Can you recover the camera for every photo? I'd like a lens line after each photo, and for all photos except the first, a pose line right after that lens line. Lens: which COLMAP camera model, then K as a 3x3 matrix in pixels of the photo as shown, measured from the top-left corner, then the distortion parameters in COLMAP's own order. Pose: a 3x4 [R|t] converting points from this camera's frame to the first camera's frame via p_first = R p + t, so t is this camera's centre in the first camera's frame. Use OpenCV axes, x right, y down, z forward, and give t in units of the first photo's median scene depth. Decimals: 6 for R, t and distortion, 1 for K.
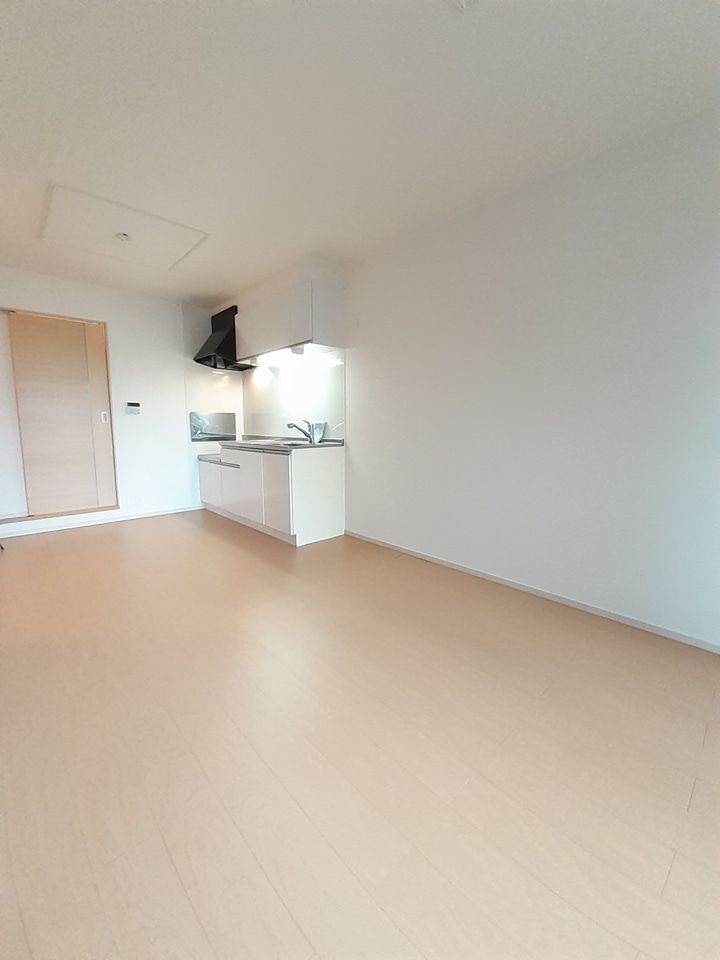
lens RADIAL K [[384.8, 0, 360.0], [0, 384.8, 480.0], [0, 0, 1]] dist [0.000507, 0.000062]
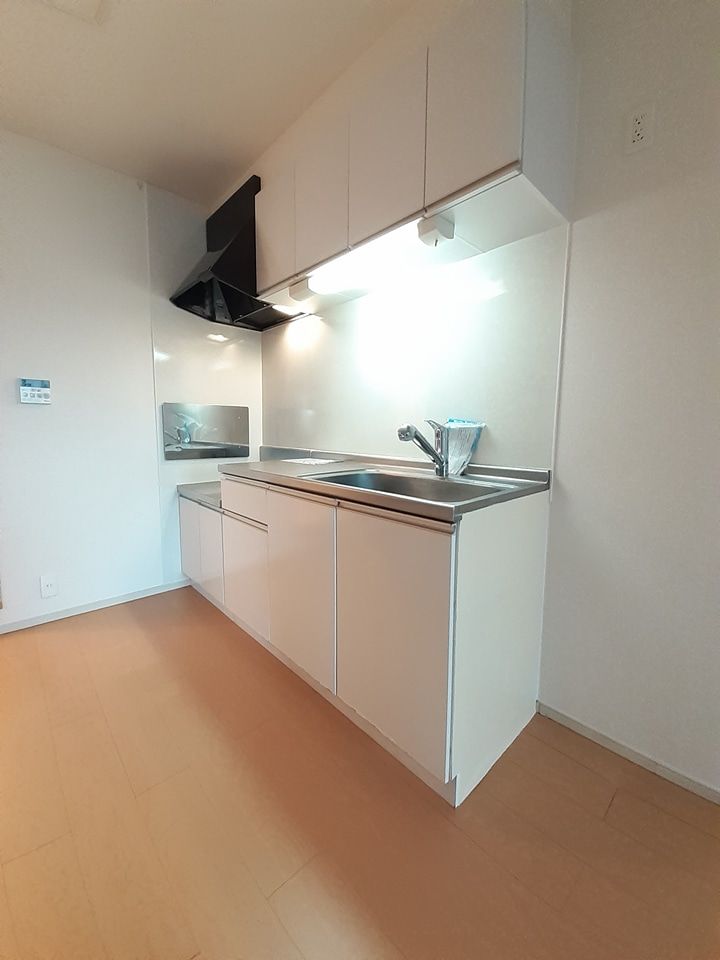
lens RADIAL K [[384.8, 0, 360.0], [0, 384.8, 480.0], [0, 0, 1]] dist [0.000507, 0.000062]
pose [[0.999945, 0.009587, 0.004297, -0.182620], [-0.009530, 0.999871, -0.012949, -0.071939], [-0.004420, 0.012908, 0.999907, 0.497050]]
